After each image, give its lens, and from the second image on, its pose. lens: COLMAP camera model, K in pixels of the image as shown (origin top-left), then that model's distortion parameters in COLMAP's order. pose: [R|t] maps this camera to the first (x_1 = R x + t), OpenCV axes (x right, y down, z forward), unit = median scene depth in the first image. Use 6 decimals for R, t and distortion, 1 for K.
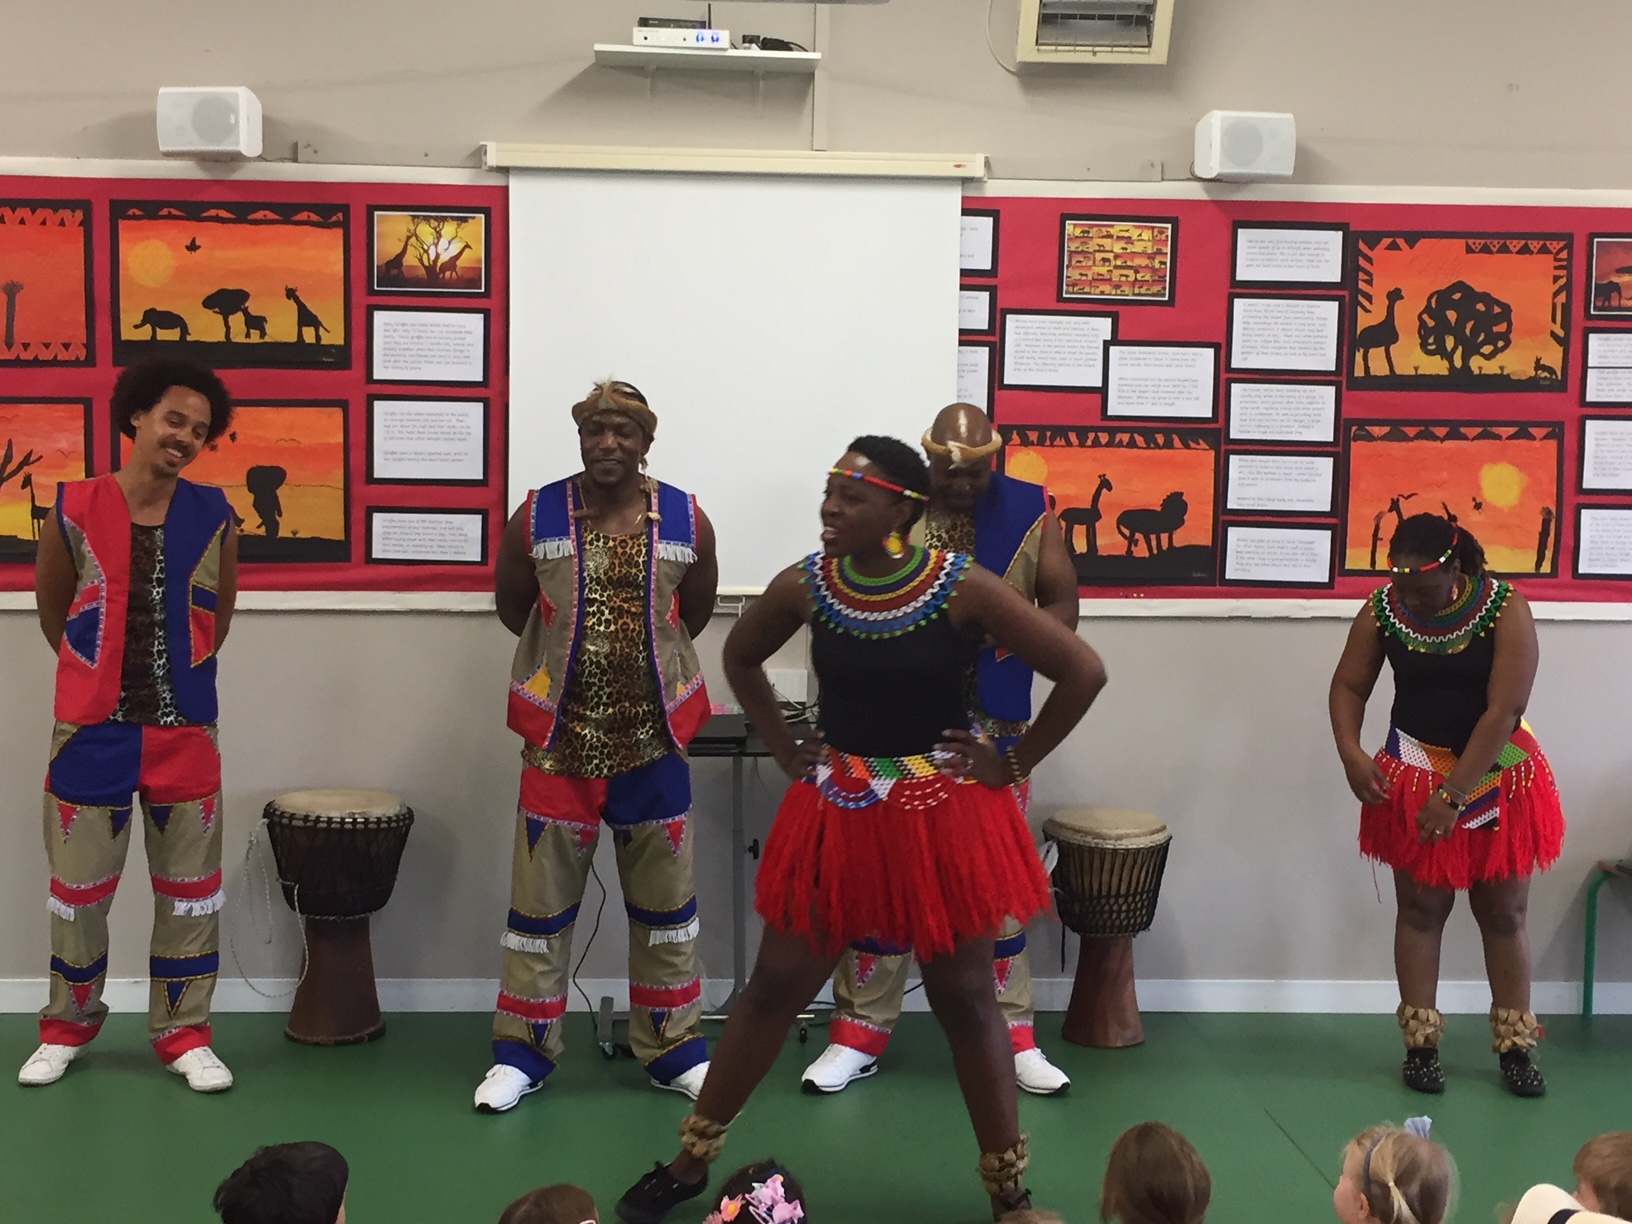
lens RADIAL K [[2231.8, 0, 816.8], [0, 2231.8, 611.8], [0, 0, 1]] dist [0.066307, 0.000000]
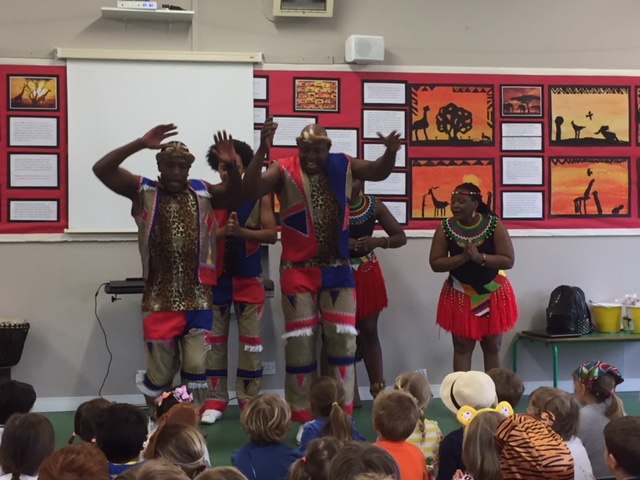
lens RADIAL K [[1051.9, 0, 319.0], [0, 1051.9, 238.2], [0, 0, 1]] dist [0.063361, 0.000000]
pose [[0.993843, -0.024792, 0.107988, 0.006388], [0.033402, 0.996341, -0.078668, 0.094405], [-0.105642, 0.081791, 0.991035, -0.150302]]
